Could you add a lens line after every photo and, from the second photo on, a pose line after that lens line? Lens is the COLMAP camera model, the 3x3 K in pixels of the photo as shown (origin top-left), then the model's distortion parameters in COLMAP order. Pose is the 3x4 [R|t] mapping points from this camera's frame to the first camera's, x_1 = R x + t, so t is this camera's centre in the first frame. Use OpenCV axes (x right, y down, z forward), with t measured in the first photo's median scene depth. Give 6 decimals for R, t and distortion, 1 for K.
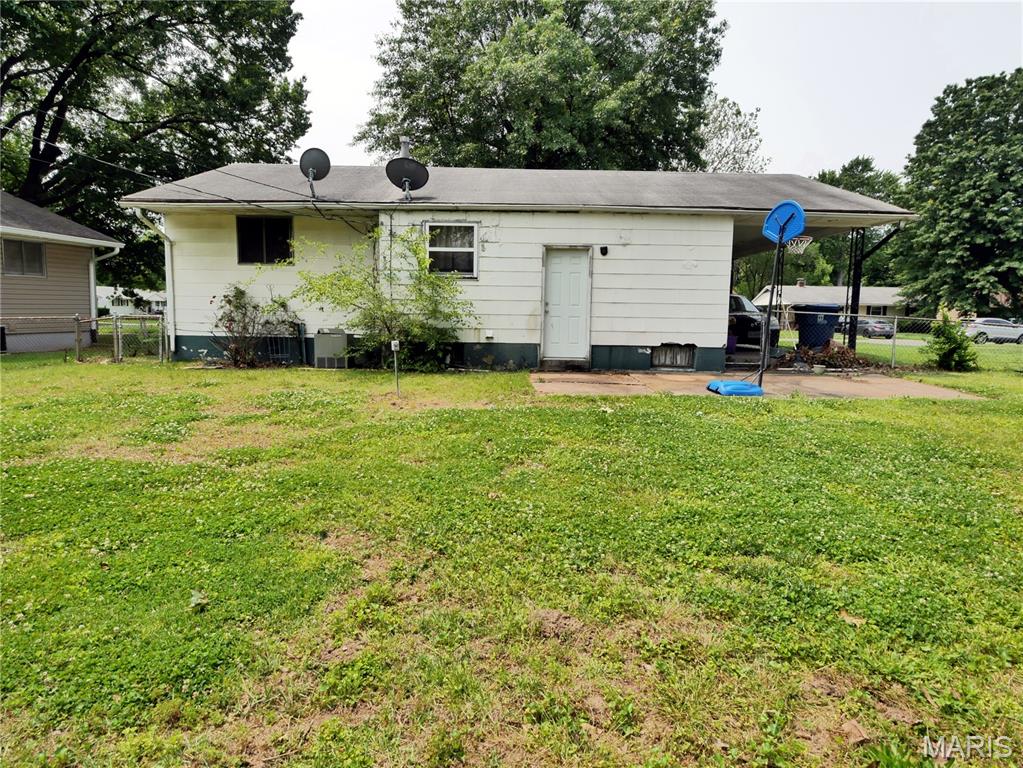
lens RADIAL K [[599.6, 0, 512.4], [0, 599.6, 382.3], [0, 0, 1]] dist [-0.036400, -0.000381]
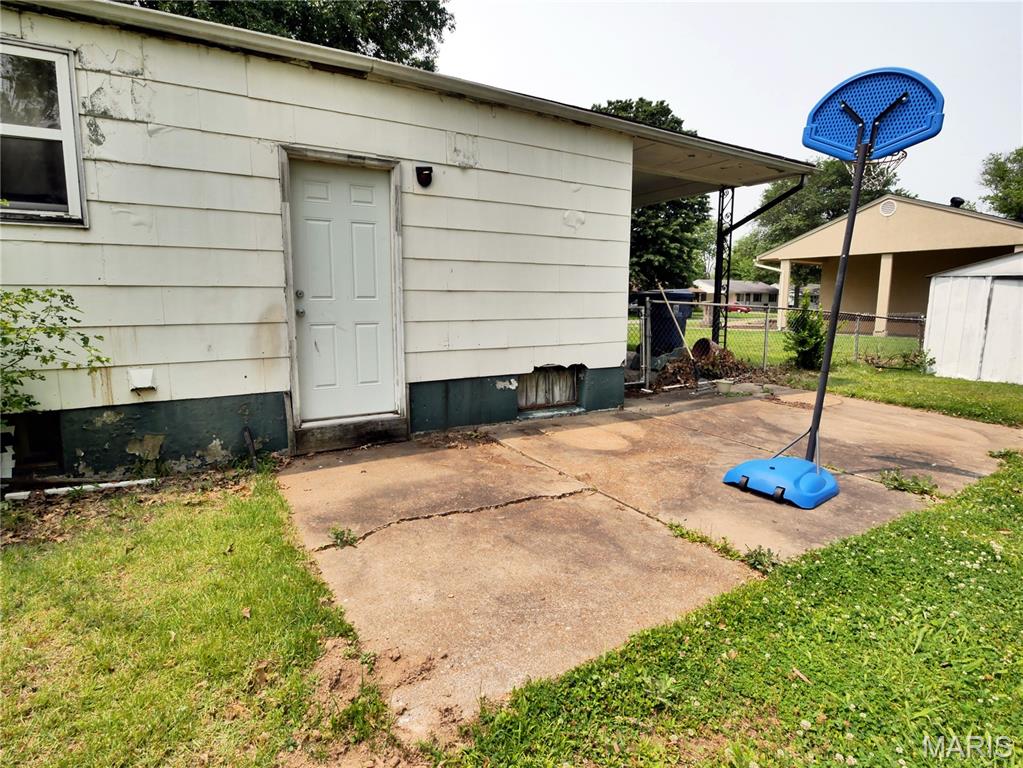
lens RADIAL K [[537.2, 0, 506.7], [0, 537.2, 377.9], [0, 0, 1]] dist [-0.013204, -0.000303]
pose [[0.860184, -0.085645, 0.502742, -0.010880], [0.070722, 0.996305, 0.048723, -0.081432], [-0.505057, -0.006356, 0.863063, 0.606938]]
